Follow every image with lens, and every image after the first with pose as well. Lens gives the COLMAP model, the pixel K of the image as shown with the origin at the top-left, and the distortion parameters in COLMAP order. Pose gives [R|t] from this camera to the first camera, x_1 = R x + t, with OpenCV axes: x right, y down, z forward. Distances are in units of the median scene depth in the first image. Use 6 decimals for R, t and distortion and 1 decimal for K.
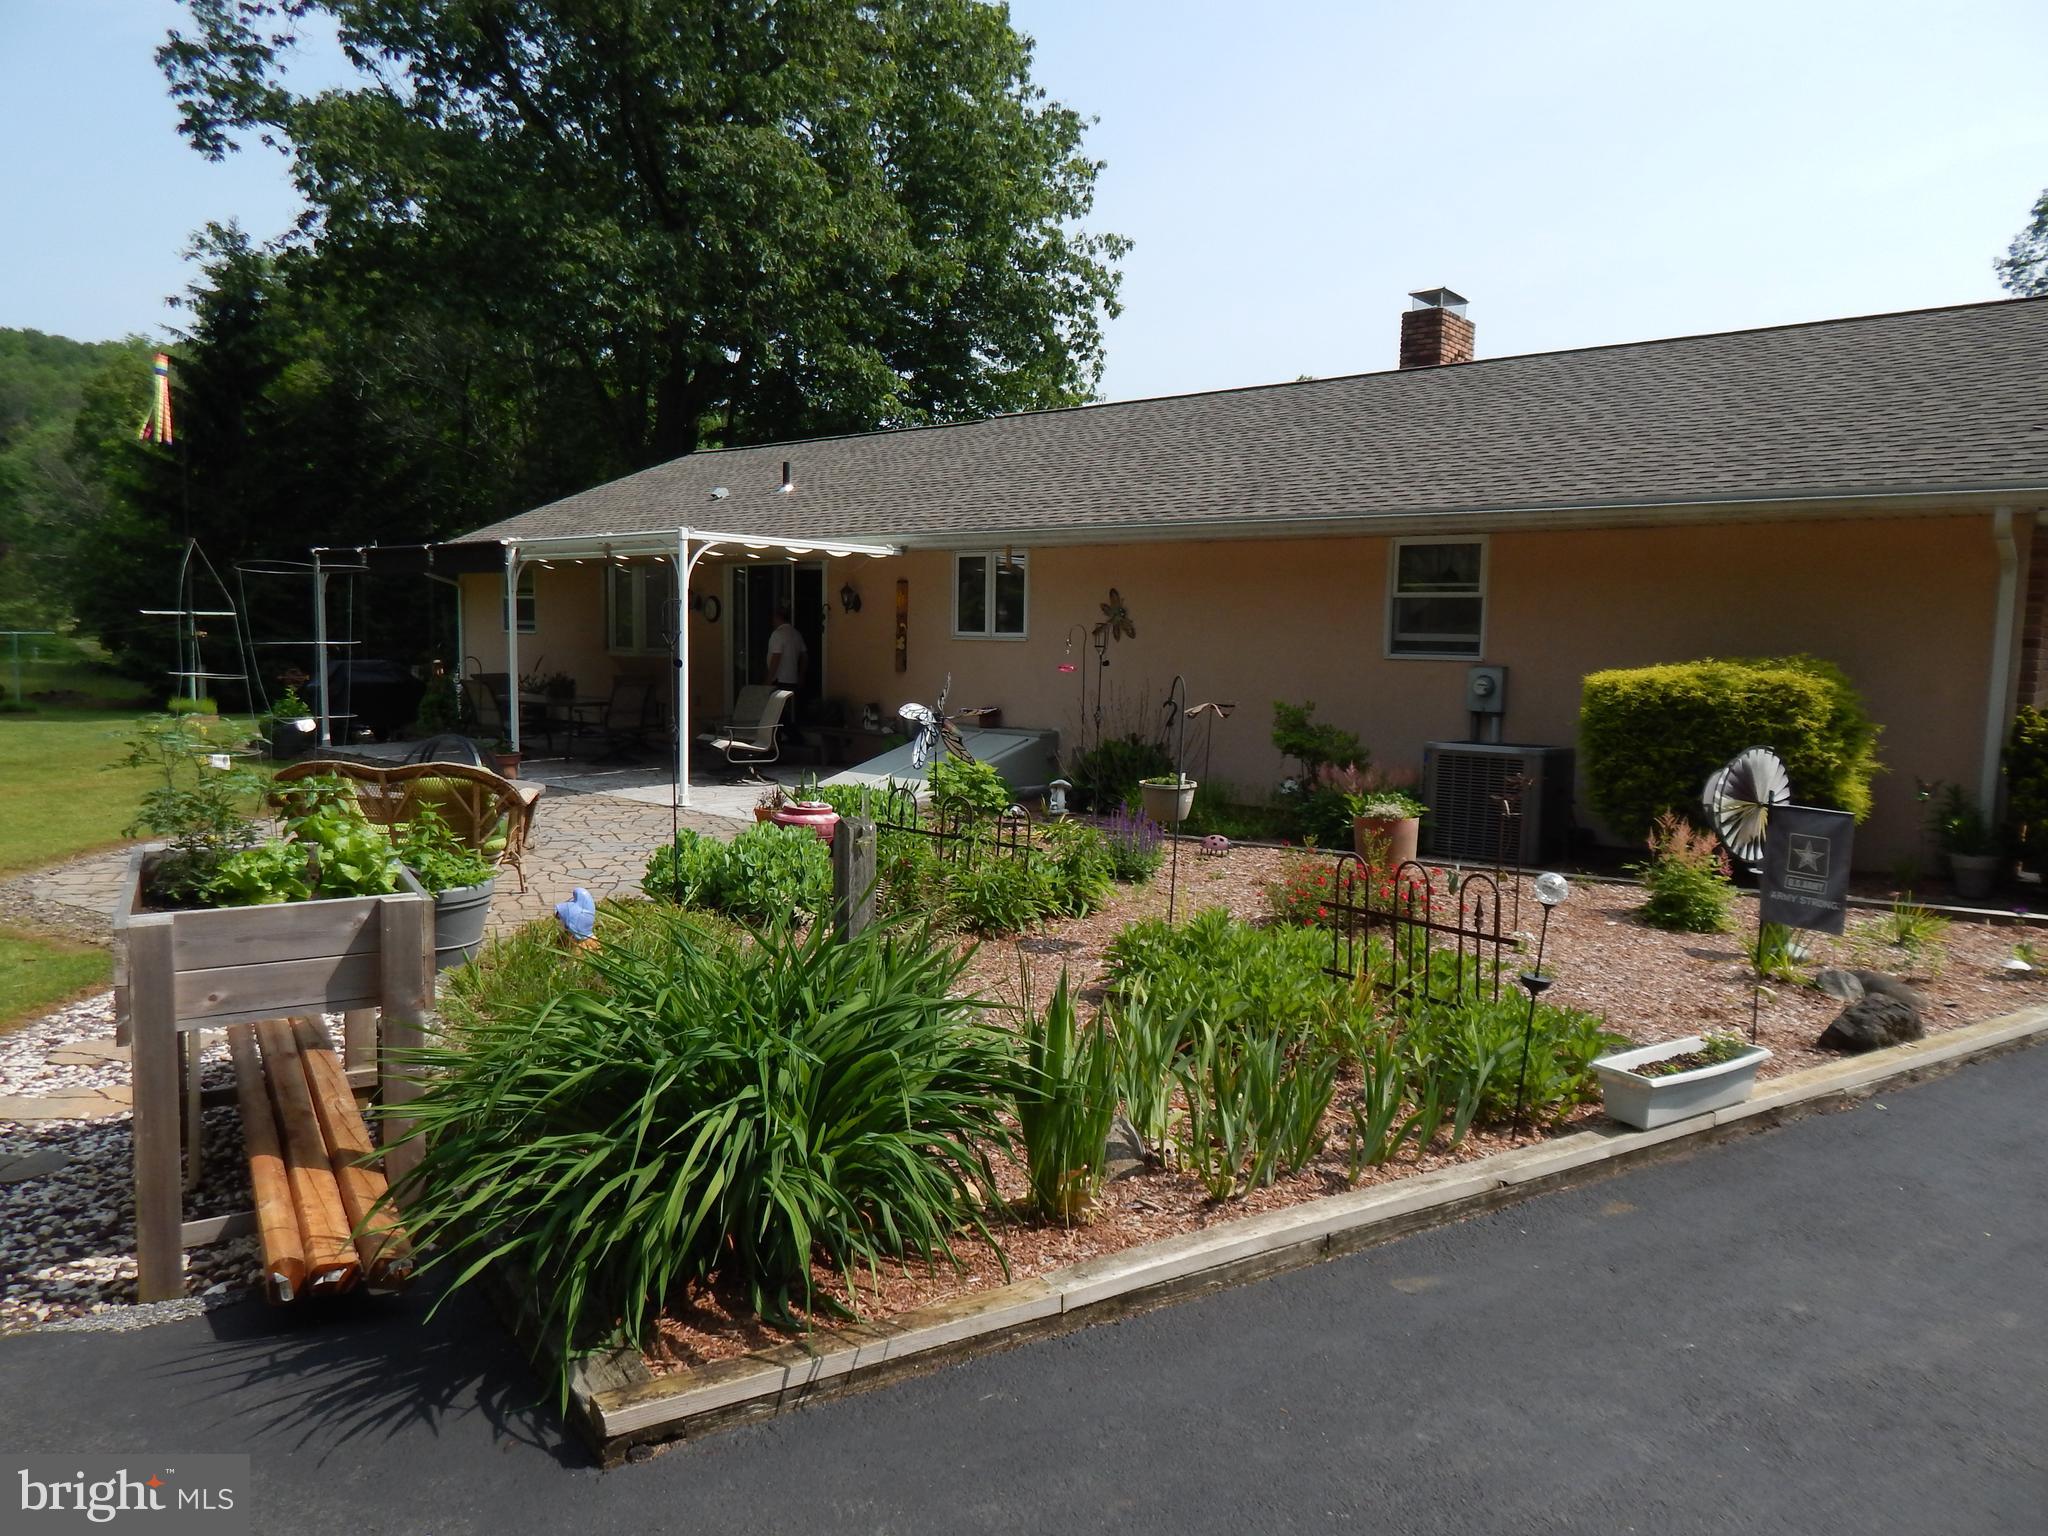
lens RADIAL K [[1371.6, 0, 1024.0], [0, 1371.6, 768.0], [0, 0, 1]] dist [0.016299, -0.017246]
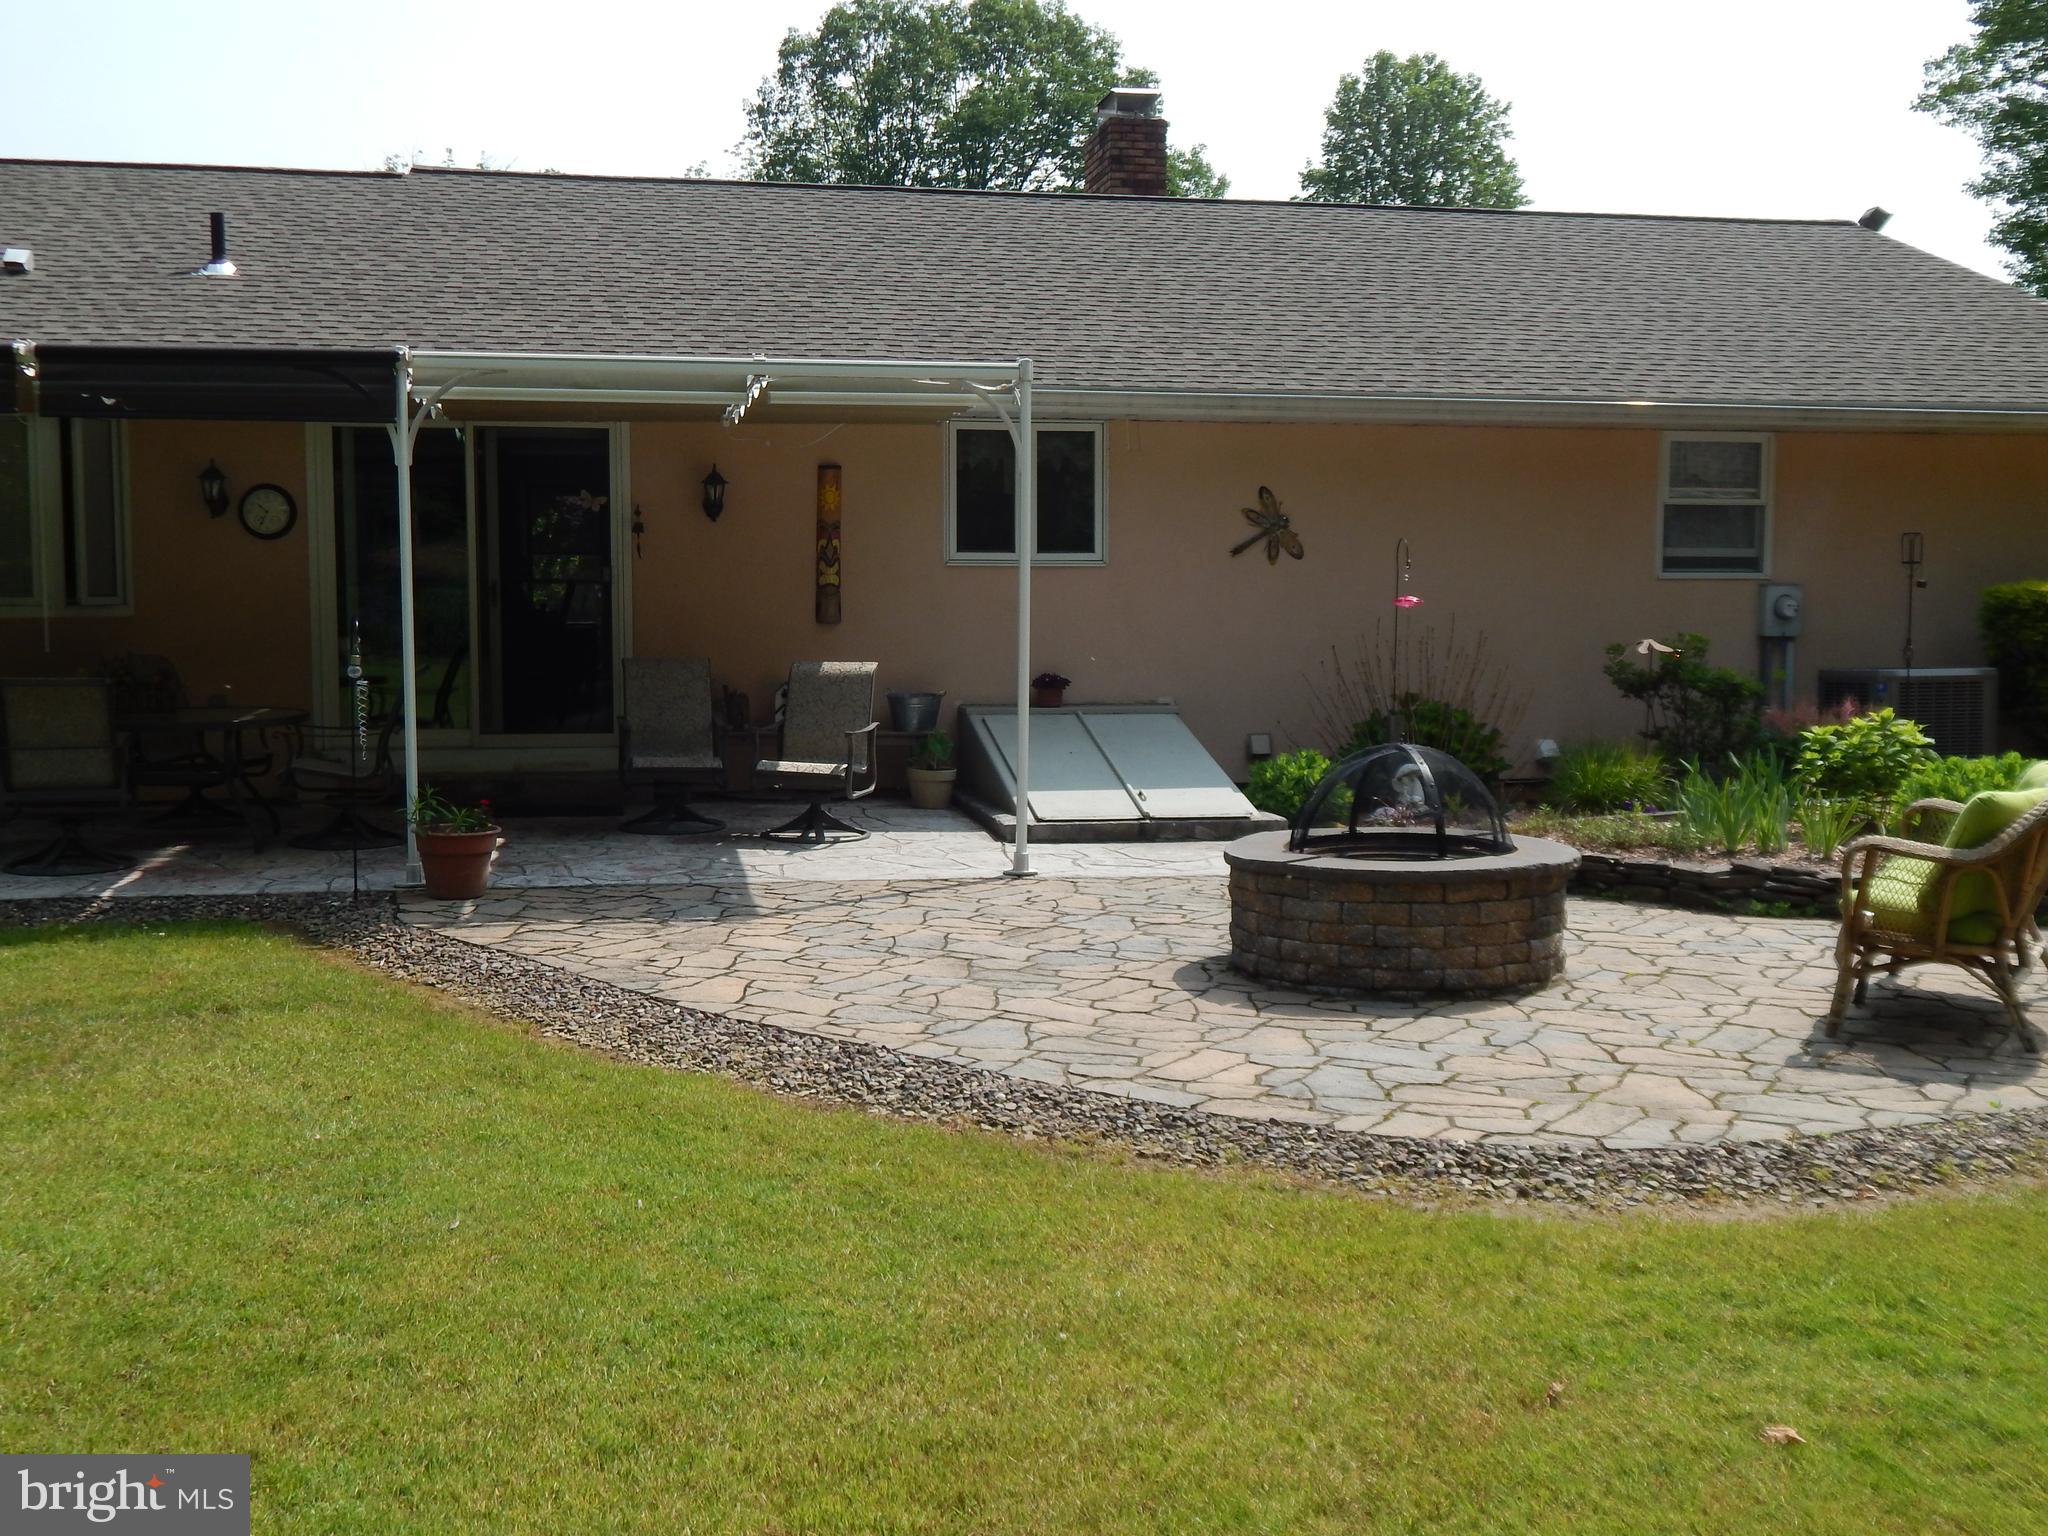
lens RADIAL K [[2073.6, 0, 1036.4], [0, 2073.6, 783.2], [0, 0, 1]] dist [-0.000741, 0.017700]
pose [[0.629548, -0.093491, 0.771316, -0.776621], [0.088620, 0.994896, 0.048260, -0.042607], [-0.771891, 0.037972, 0.634620, 0.424138]]
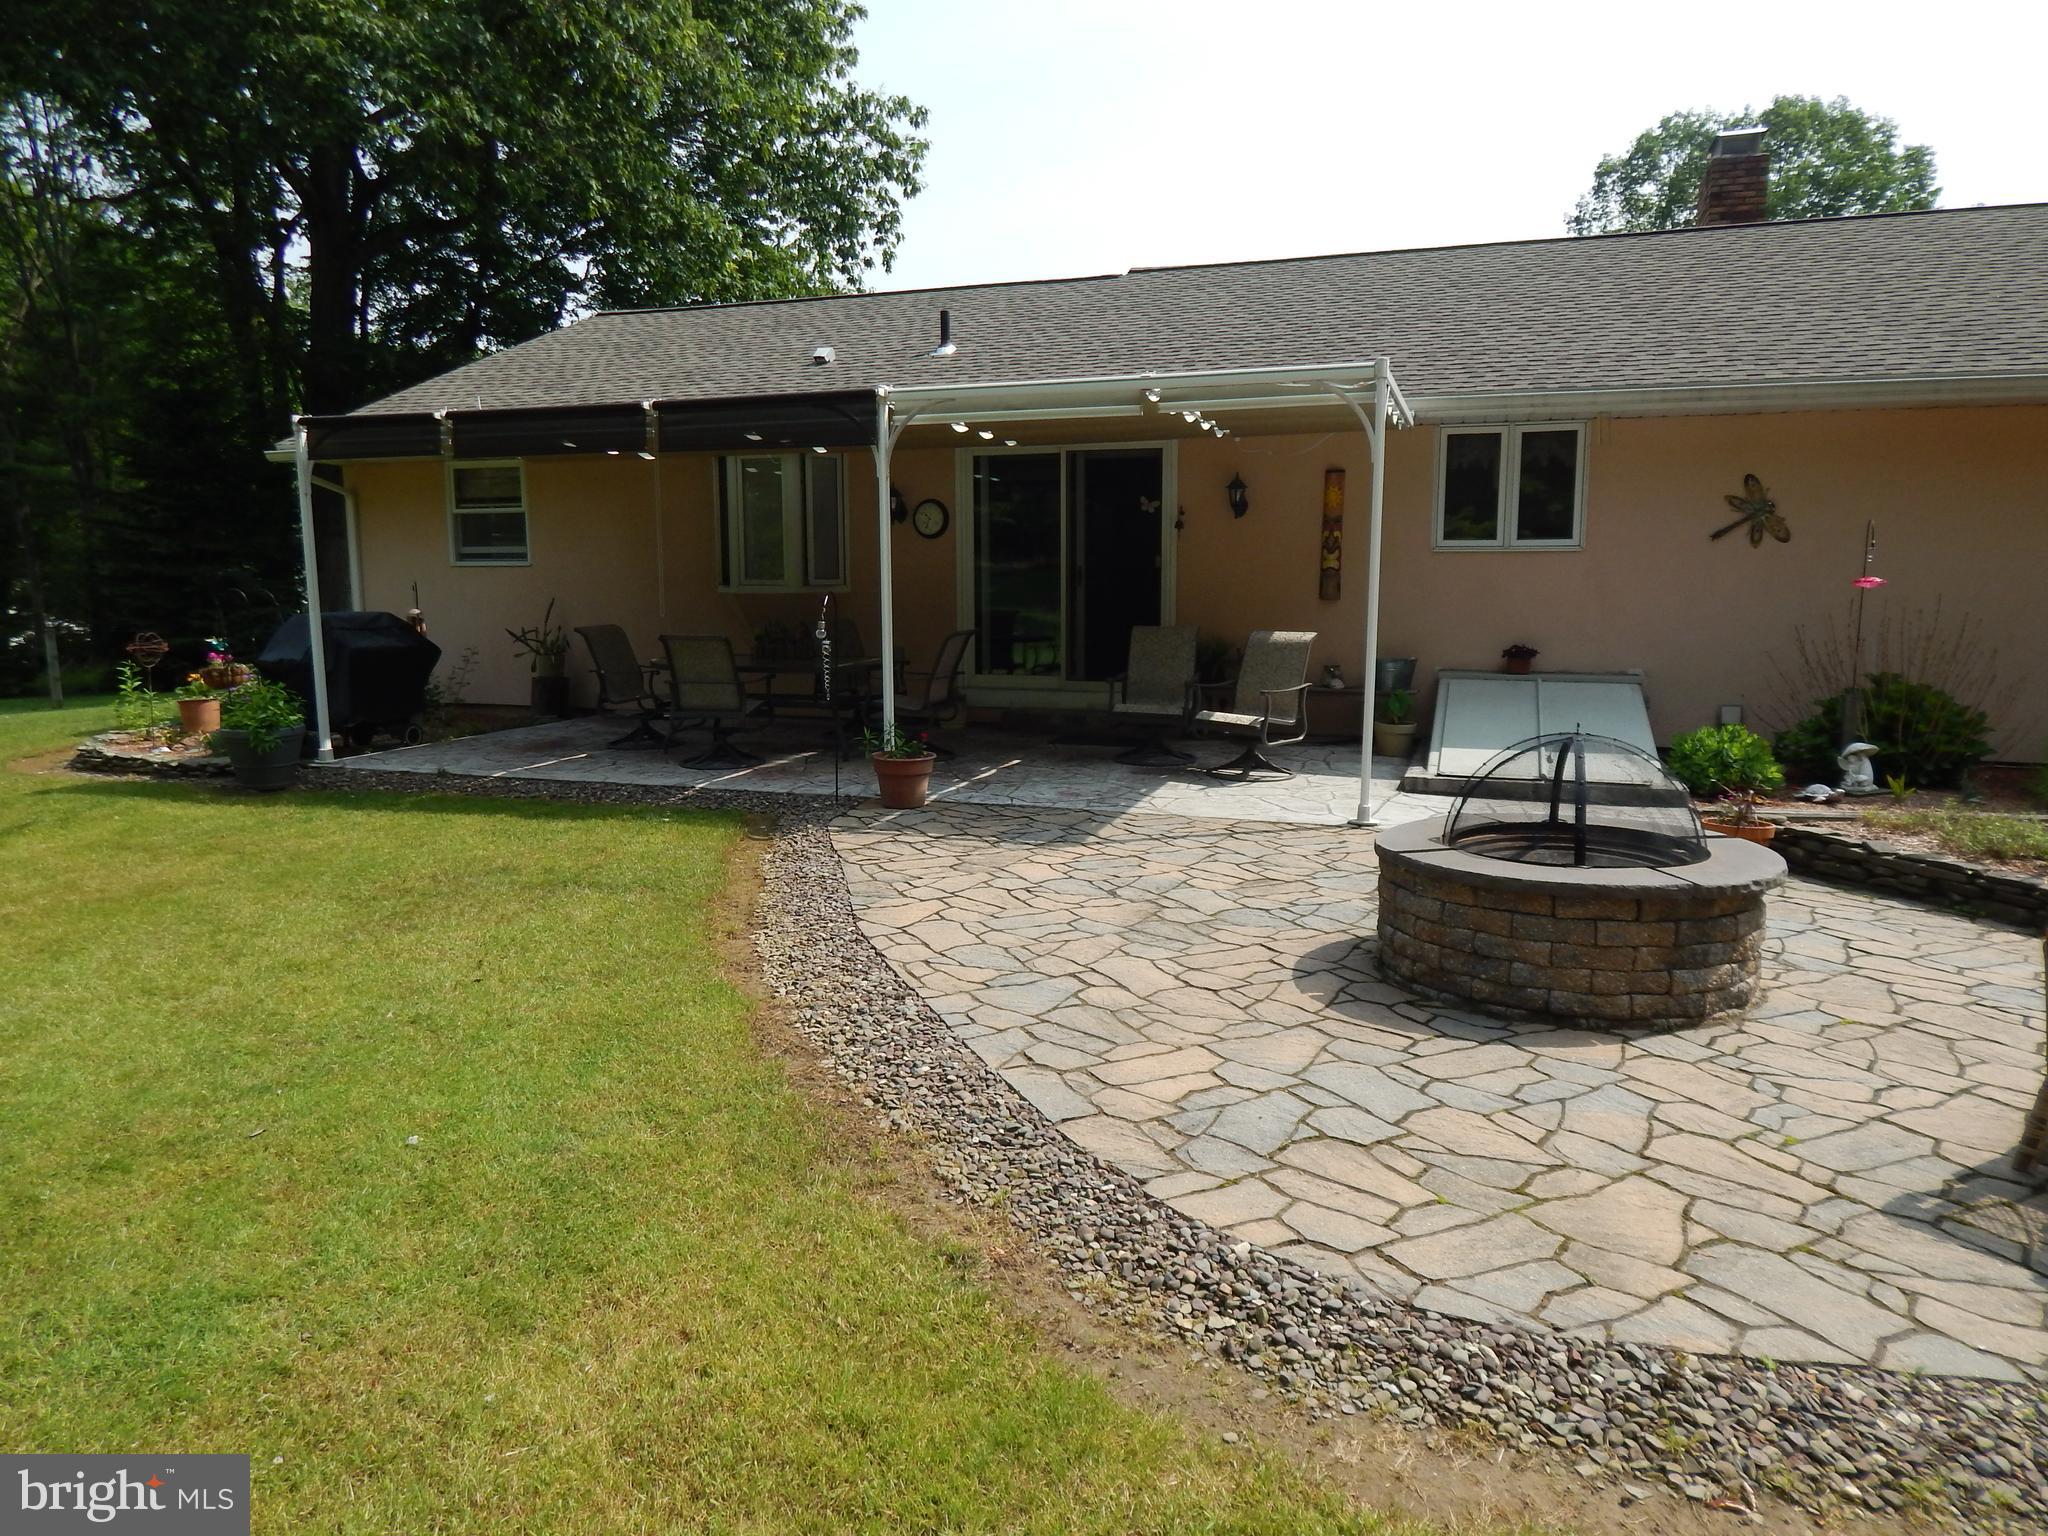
lens RADIAL K [[1371.6, 0, 1024.0], [0, 1371.6, 768.0], [0, 0, 1]] dist [0.016299, -0.017246]
pose [[0.934850, -0.069975, 0.348080, -0.533830], [0.054550, 0.997053, 0.053933, -0.034862], [-0.350828, -0.031432, 0.935912, 0.431640]]
